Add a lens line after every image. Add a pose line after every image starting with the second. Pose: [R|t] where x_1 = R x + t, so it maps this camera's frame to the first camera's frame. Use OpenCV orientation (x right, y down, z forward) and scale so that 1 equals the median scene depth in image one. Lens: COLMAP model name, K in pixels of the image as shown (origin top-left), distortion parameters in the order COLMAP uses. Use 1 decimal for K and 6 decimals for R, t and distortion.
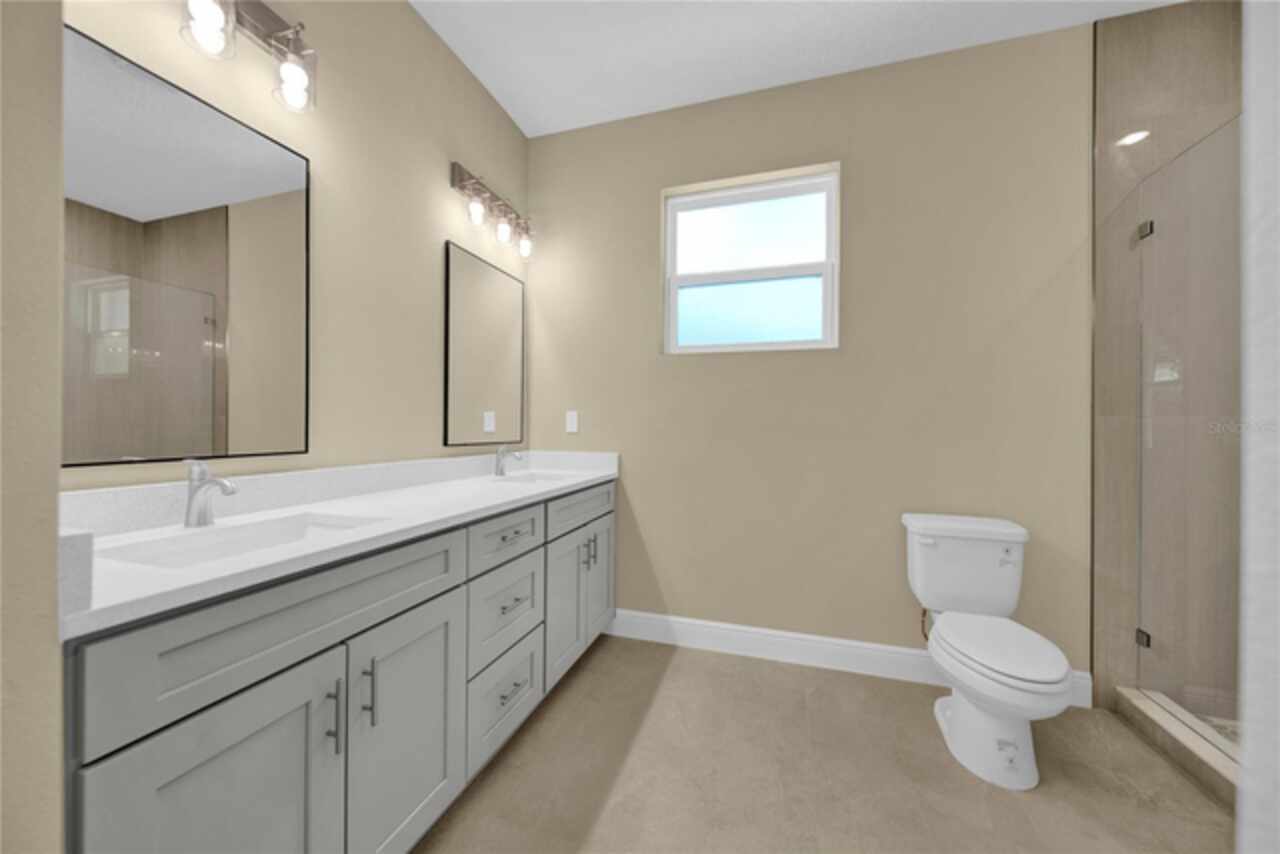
lens RADIAL K [[451.6, 0, 644.3], [0, 451.6, 426.1], [0, 0, 1]] dist [-0.001834, 0.000458]
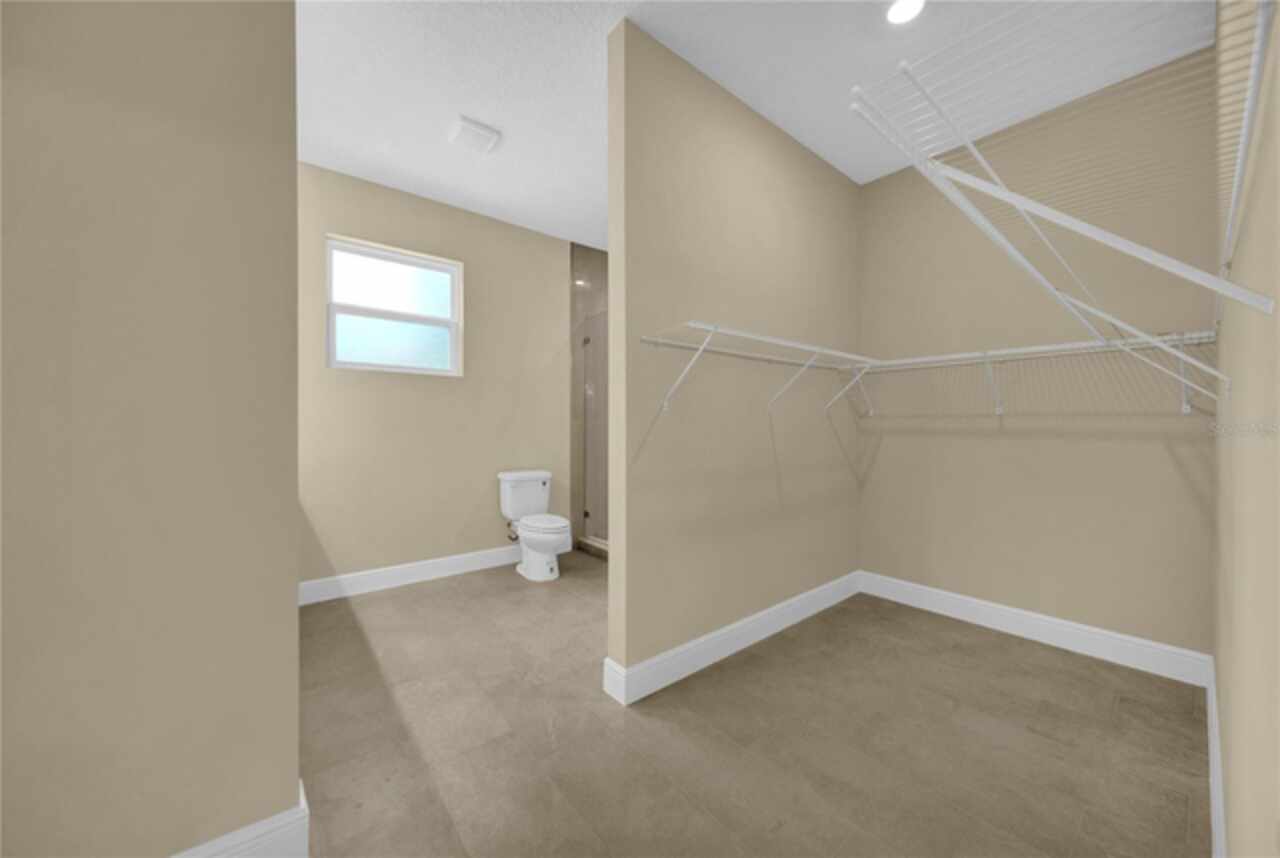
lens RADIAL K [[451.6, 0, 641.3], [0, 451.6, 423.4], [0, 0, 1]] dist [-0.001834, 0.000458]
pose [[0.548240, -0.008665, 0.836276, -0.640965], [-0.002553, 0.999924, 0.012034, -0.028717], [-0.836317, -0.008732, 0.548176, -0.481228]]
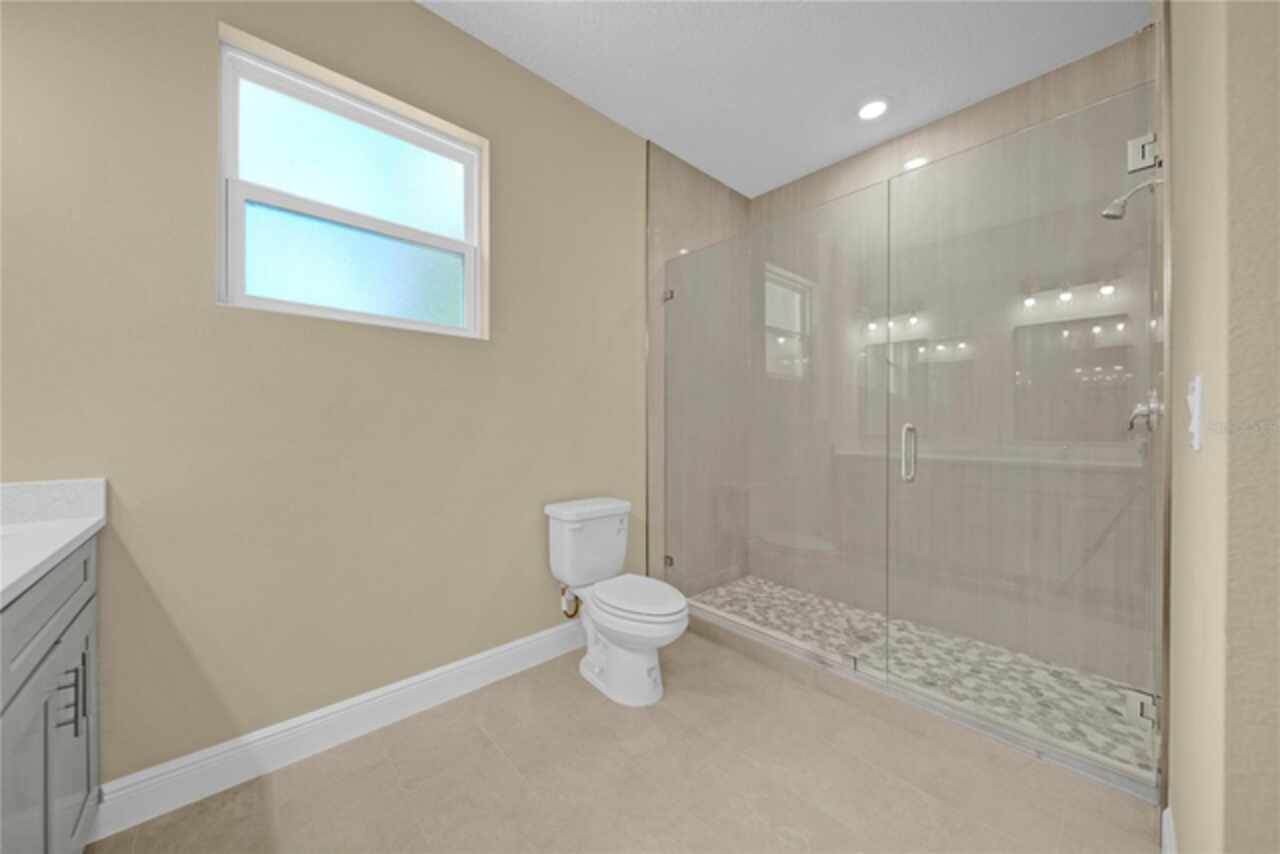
lens RADIAL K [[451.6, 0, 644.6], [0, 451.6, 423.6], [0, 0, 1]] dist [-0.001834, 0.000458]
pose [[0.501790, -0.006312, 0.864967, -0.239587], [-0.000765, 0.999970, 0.007741, -0.008916], [-0.864989, -0.004546, 0.501770, 0.271840]]
